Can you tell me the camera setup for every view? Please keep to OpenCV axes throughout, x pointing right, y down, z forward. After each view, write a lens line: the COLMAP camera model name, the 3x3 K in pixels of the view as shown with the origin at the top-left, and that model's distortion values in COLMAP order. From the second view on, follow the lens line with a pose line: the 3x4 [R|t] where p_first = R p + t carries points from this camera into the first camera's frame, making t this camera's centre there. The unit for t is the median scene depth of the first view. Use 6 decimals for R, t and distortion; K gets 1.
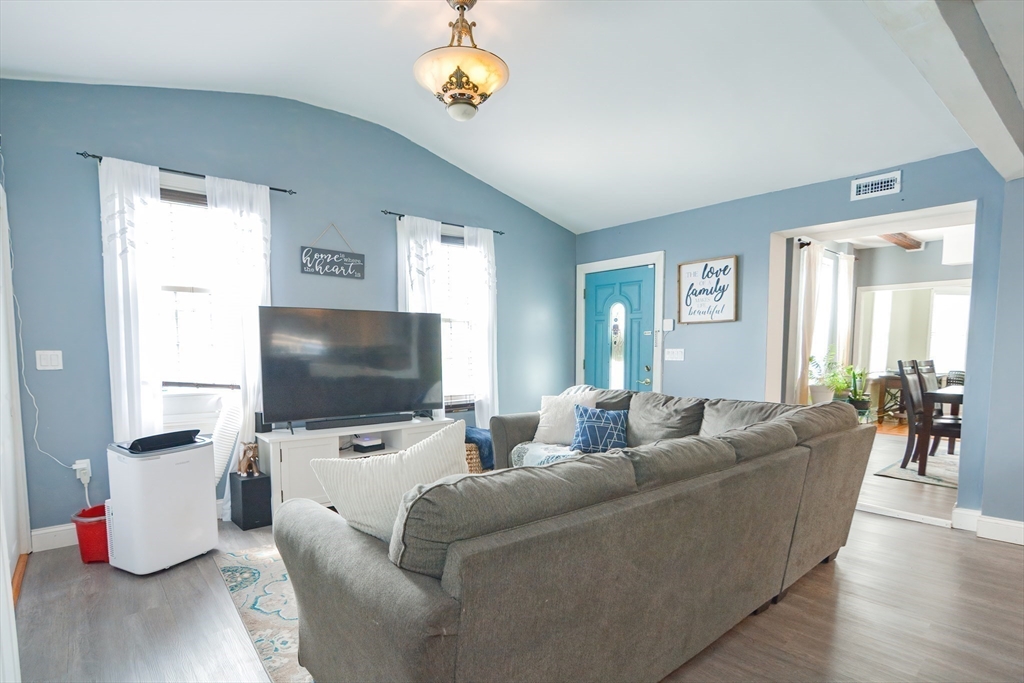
lens RADIAL K [[509.2, 0, 506.5], [0, 509.2, 371.3], [0, 0, 1]] dist [-0.015900, 0.000688]
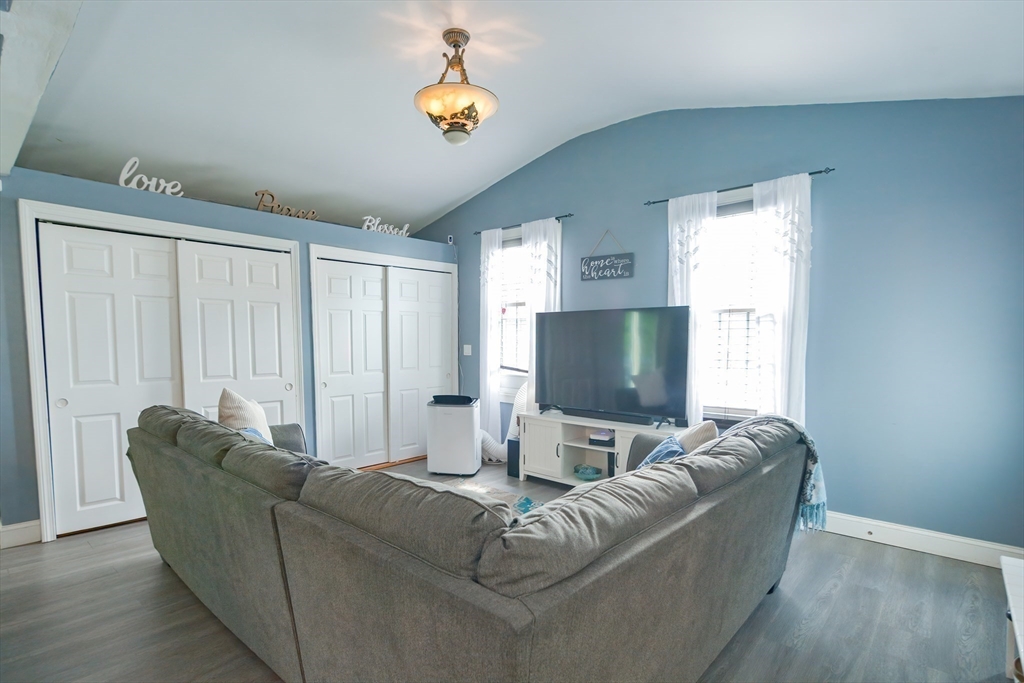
lens RADIAL K [[509.2, 0, 506.5], [0, 509.2, 371.3], [0, 0, 1]] dist [-0.015900, 0.000688]
pose [[0.161864, 0.057589, -0.985131, 0.704117], [-0.057529, 0.997148, 0.048839, -0.032626], [0.985135, 0.048768, 0.164715, 0.625273]]
